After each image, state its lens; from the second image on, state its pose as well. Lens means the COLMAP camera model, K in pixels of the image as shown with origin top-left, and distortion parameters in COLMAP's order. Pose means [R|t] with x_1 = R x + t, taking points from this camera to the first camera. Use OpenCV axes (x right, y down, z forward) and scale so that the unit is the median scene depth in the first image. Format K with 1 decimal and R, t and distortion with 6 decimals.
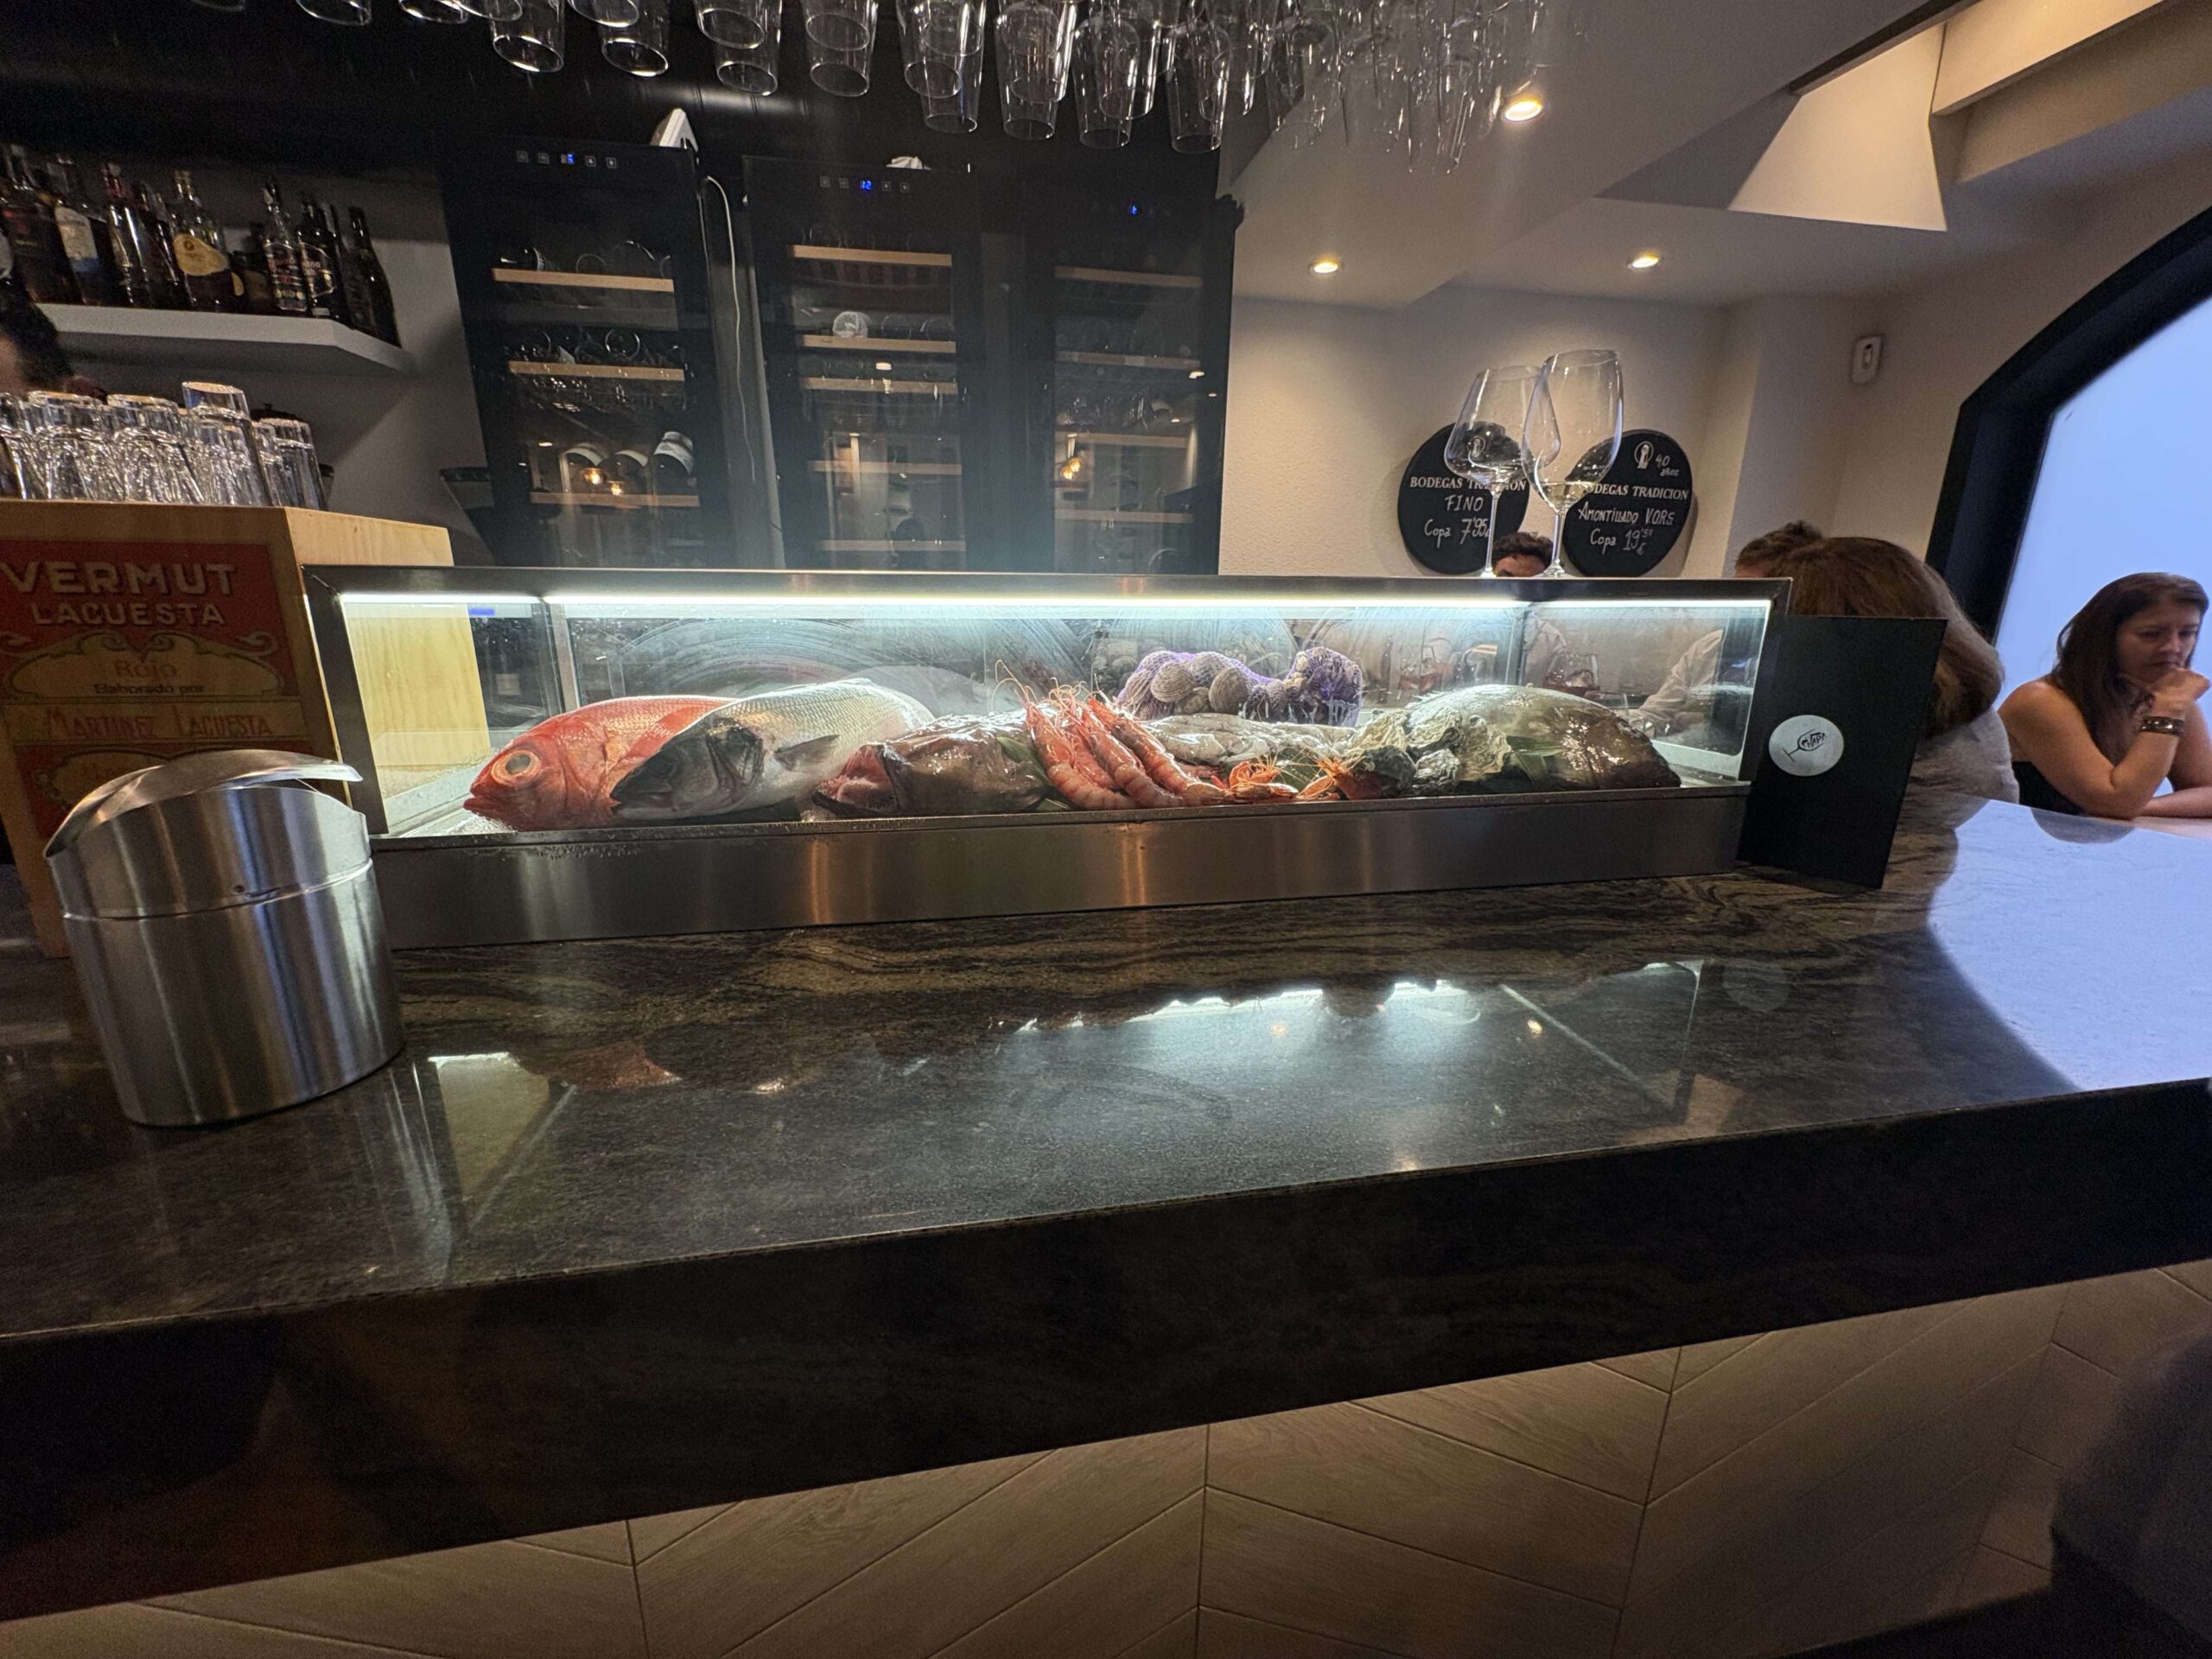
lens RADIAL K [[891.7, 0, 1106.0], [0, 891.7, 829.5], [0, 0, 1]] dist [0.001726, -0.000159]
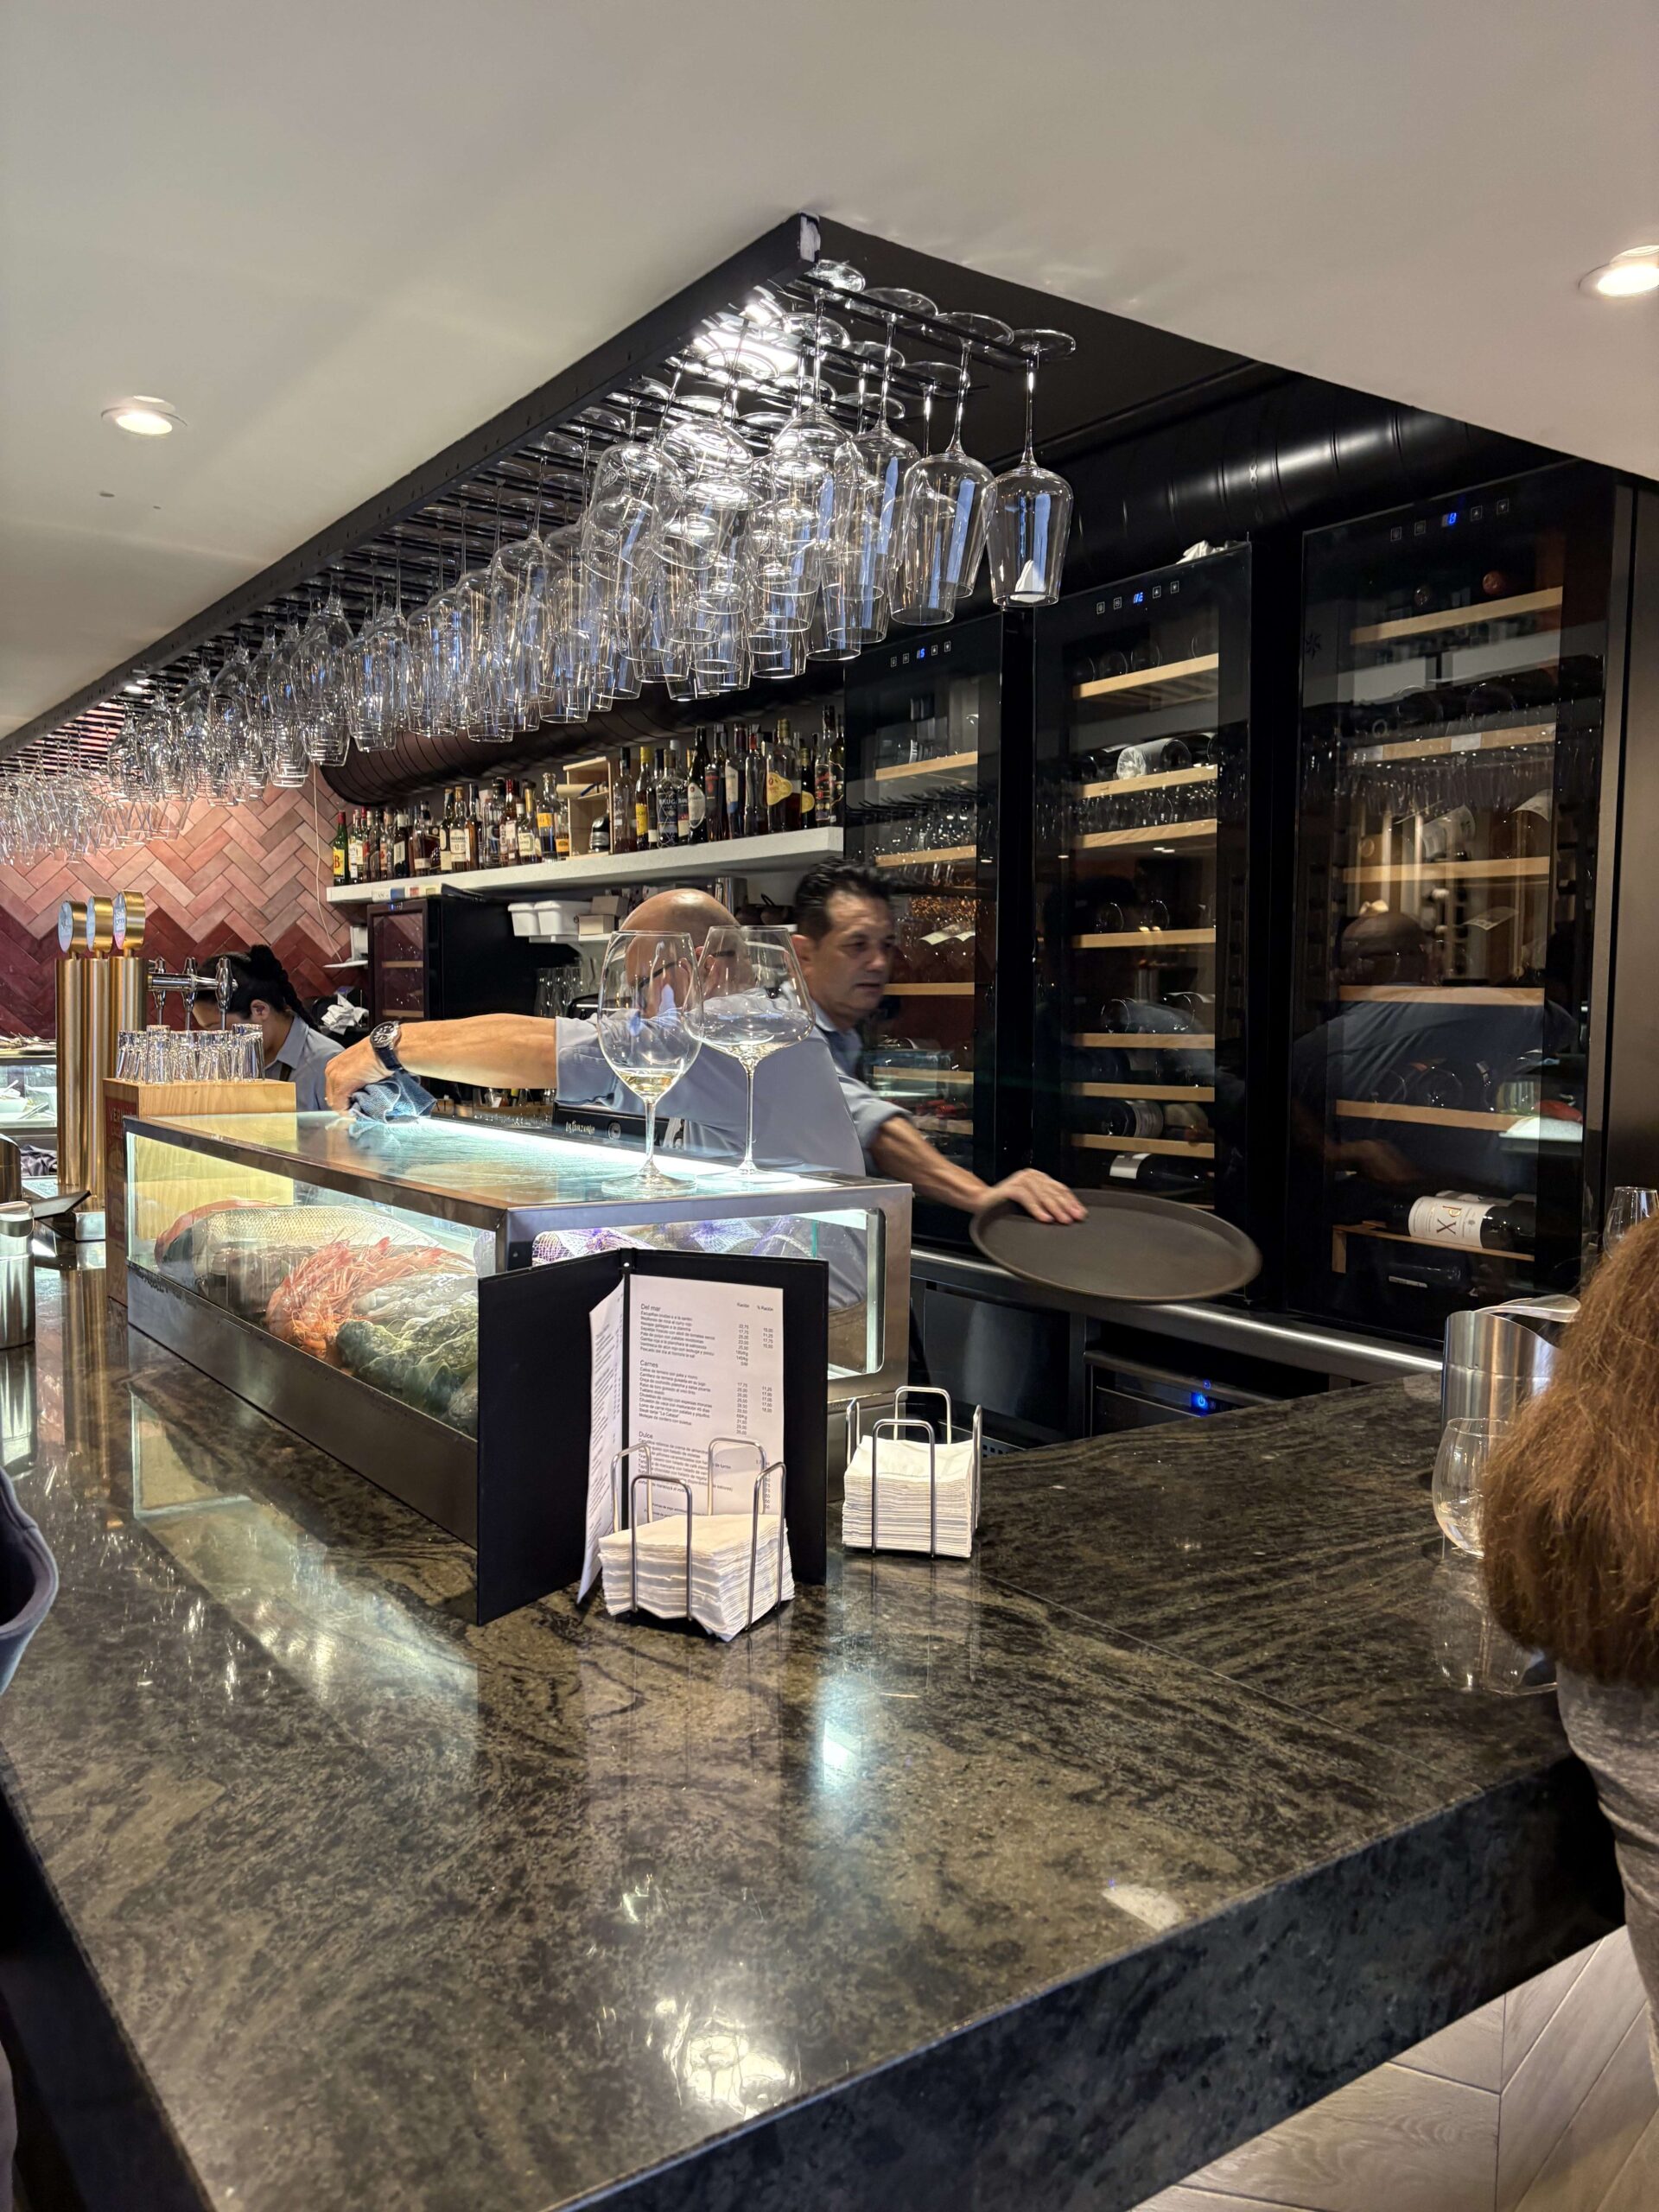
lens RADIAL K [[1662.5, 0, 829.5], [0, 1662.5, 1106.0], [0, 0, 1]] dist [0.045514, -0.063058]
pose [[0.439178, 0.050494, -0.896980, 0.925629], [-0.245755, 0.967090, -0.065886, -0.133955], [0.864134, 0.249373, 0.437134, 0.243547]]
